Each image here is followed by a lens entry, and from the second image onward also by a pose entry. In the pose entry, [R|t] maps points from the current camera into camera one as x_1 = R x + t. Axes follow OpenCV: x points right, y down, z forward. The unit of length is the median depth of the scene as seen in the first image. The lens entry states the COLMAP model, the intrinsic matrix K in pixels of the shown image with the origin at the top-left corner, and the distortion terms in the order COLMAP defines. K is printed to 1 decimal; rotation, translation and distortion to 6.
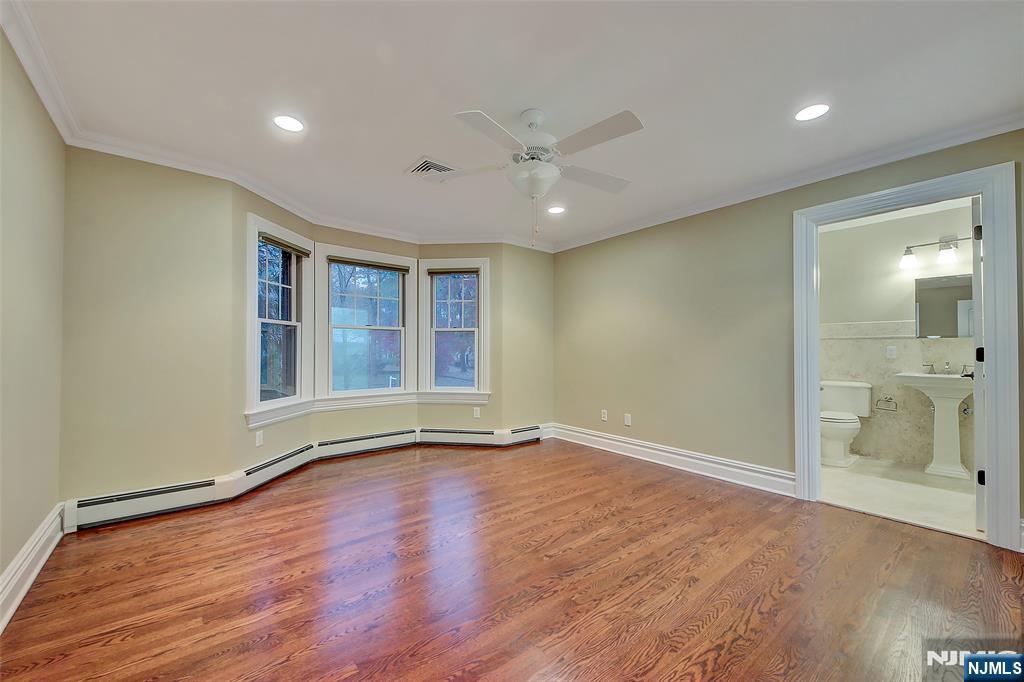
lens RADIAL K [[393.9, 0, 511.3], [0, 393.9, 343.9], [0, 0, 1]] dist [0.009918, -0.003888]
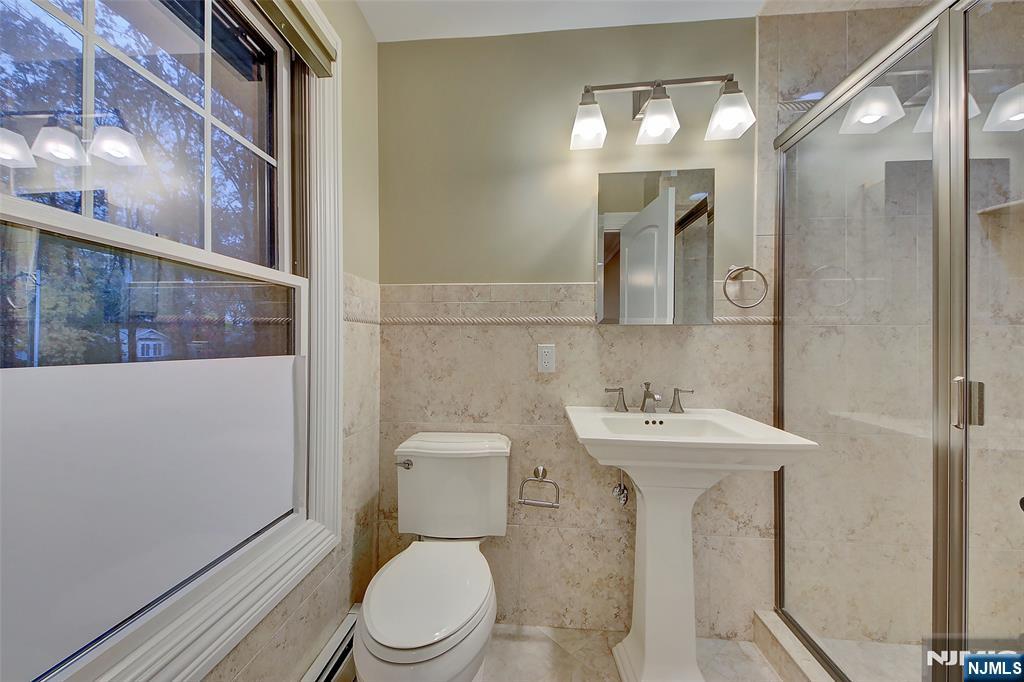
lens RADIAL K [[393.9, 0, 509.4], [0, 393.9, 342.5], [0, 0, 1]] dist [0.009918, -0.003888]
pose [[0.701936, -0.002930, 0.712234, 0.639340], [-0.012396, 0.999790, 0.016330, -0.001657], [-0.712132, -0.020291, 0.701752, 0.739698]]
